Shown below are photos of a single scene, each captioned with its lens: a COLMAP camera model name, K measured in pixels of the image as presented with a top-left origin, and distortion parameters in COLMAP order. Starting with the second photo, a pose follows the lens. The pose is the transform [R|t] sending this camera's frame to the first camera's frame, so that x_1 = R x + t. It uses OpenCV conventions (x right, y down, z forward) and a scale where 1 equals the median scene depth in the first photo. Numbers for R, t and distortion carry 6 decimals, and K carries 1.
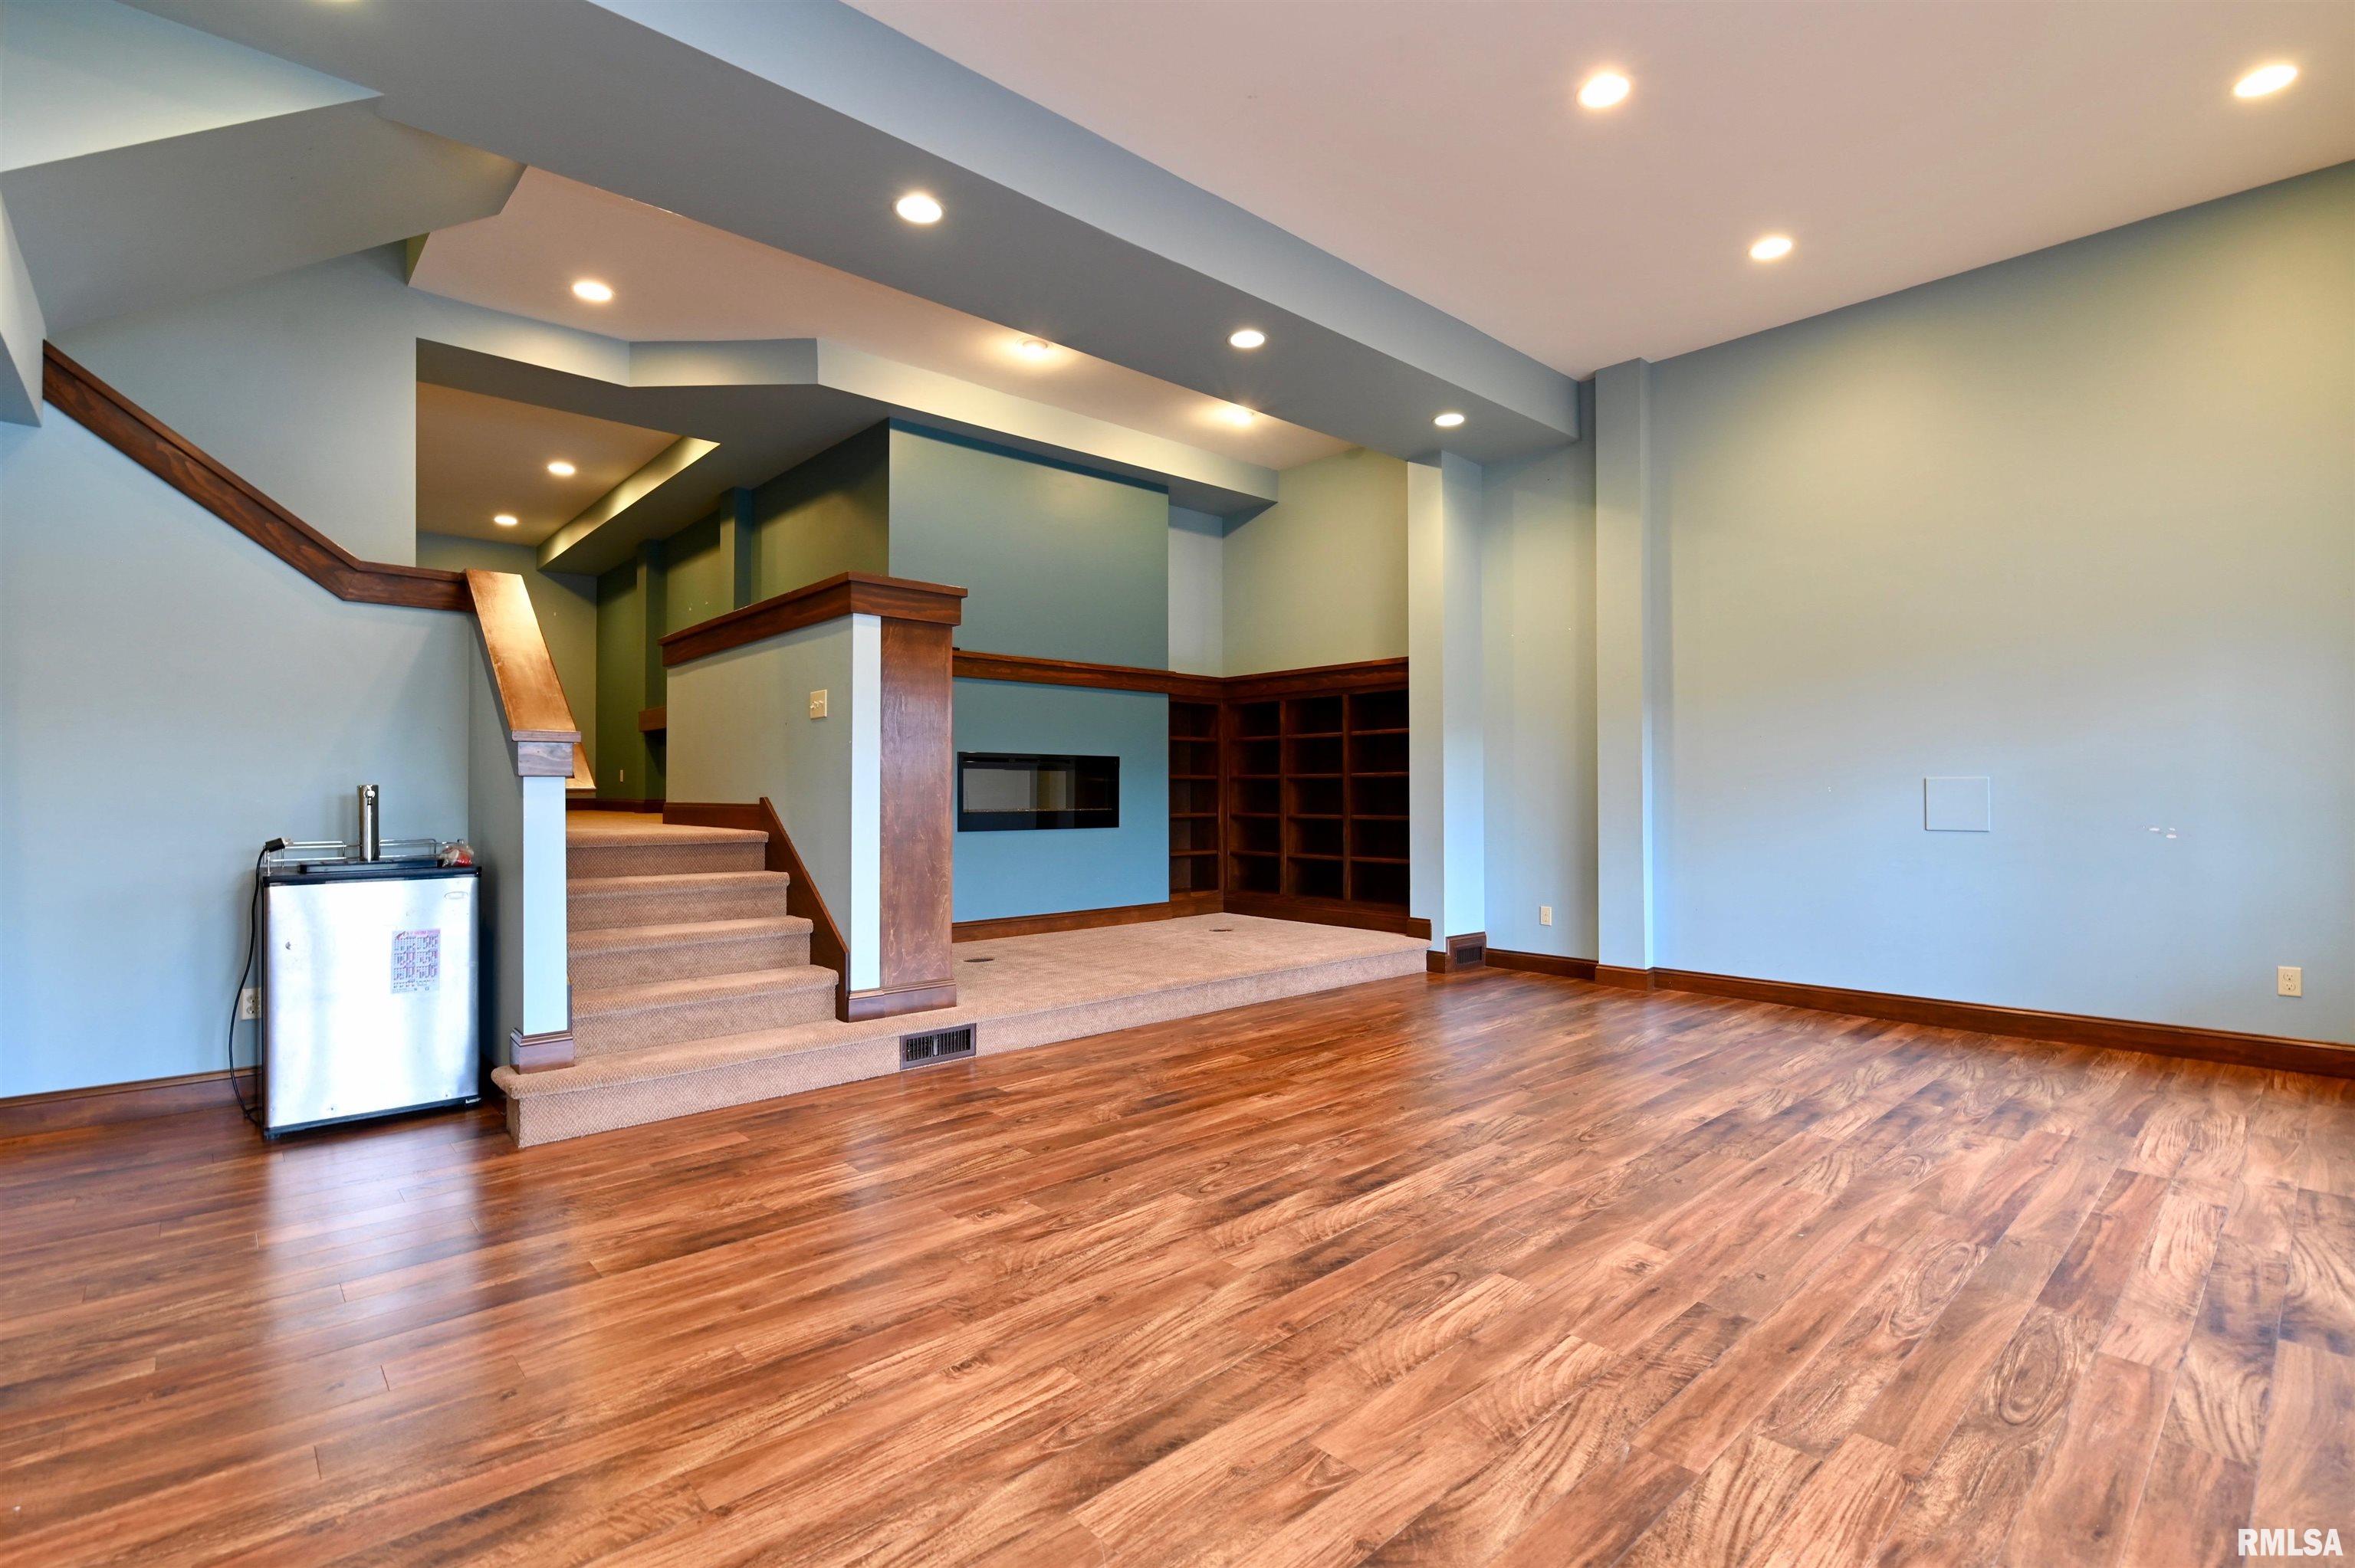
lens RADIAL K [[1079.6, 0, 1190.5], [0, 1079.6, 786.4], [0, 0, 1]] dist [0.000783, -0.009701]
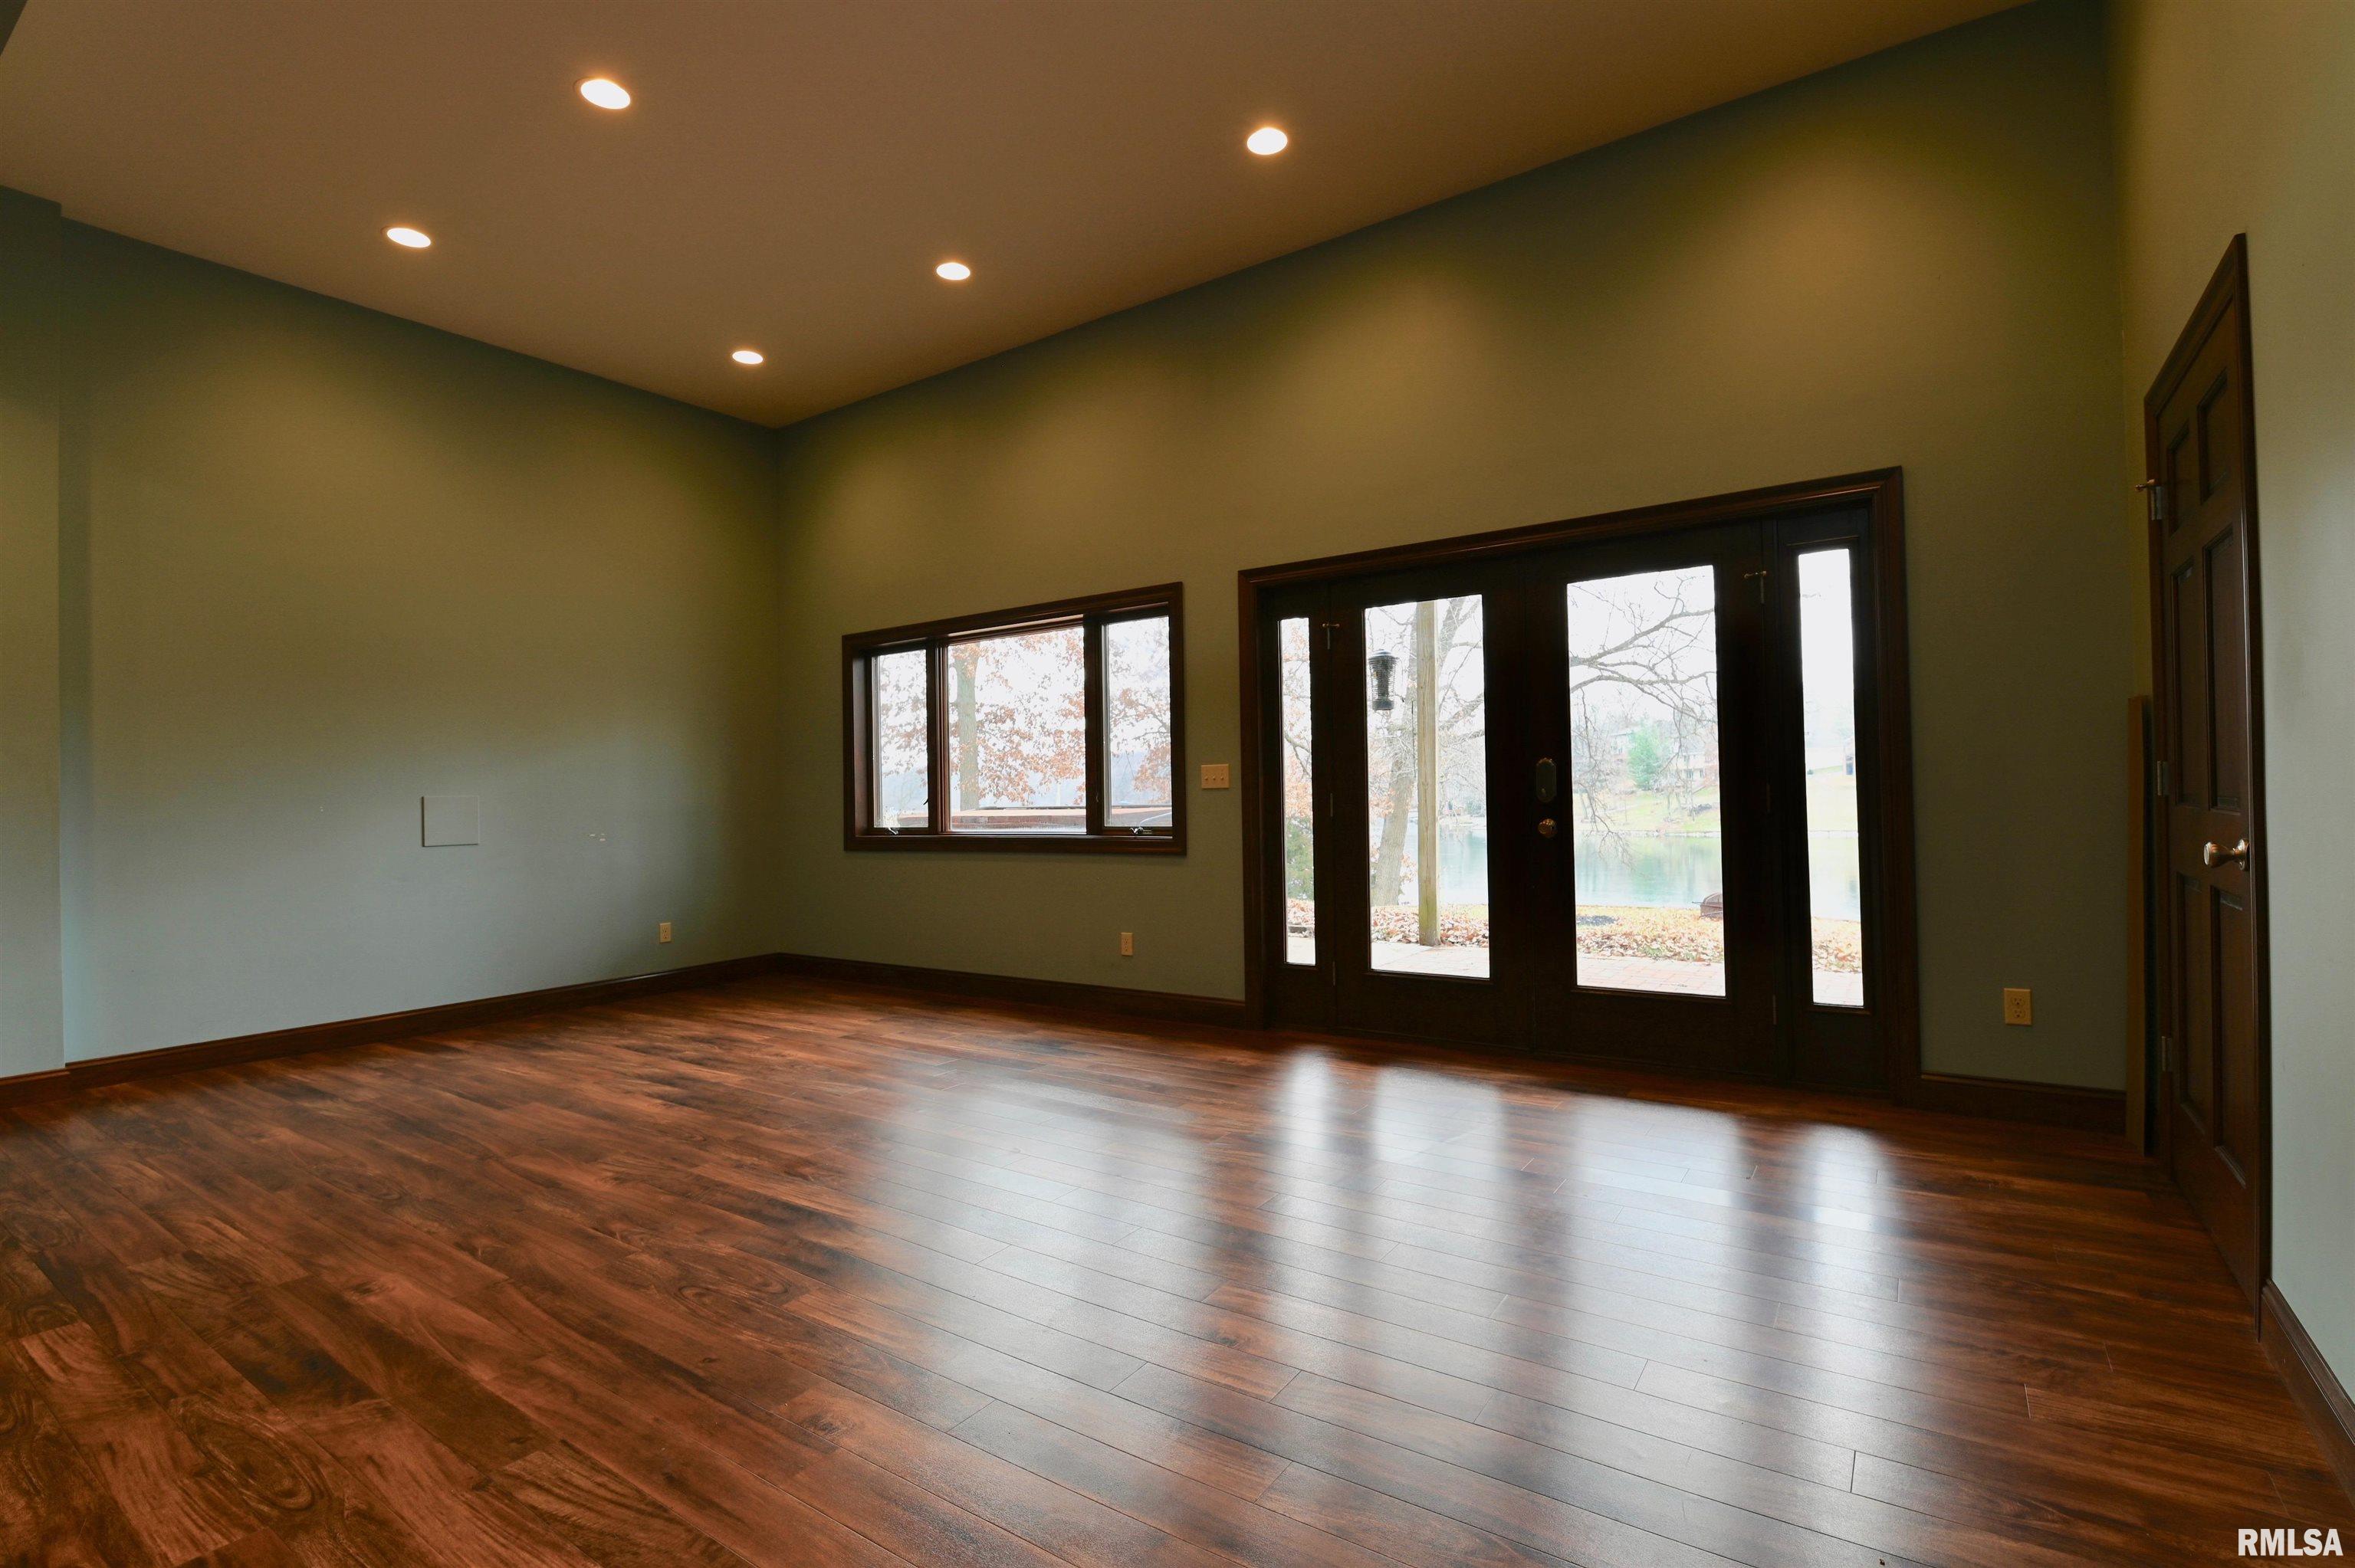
lens RADIAL K [[1079.6, 0, 1190.5], [0, 1079.6, 786.4], [0, 0, 1]] dist [0.000783, -0.009701]
pose [[-0.222177, 0.014930, 0.974892, -0.701738], [0.019621, 0.999749, -0.010839, 0.012241], [-0.974809, 0.016721, -0.222414, 0.729934]]
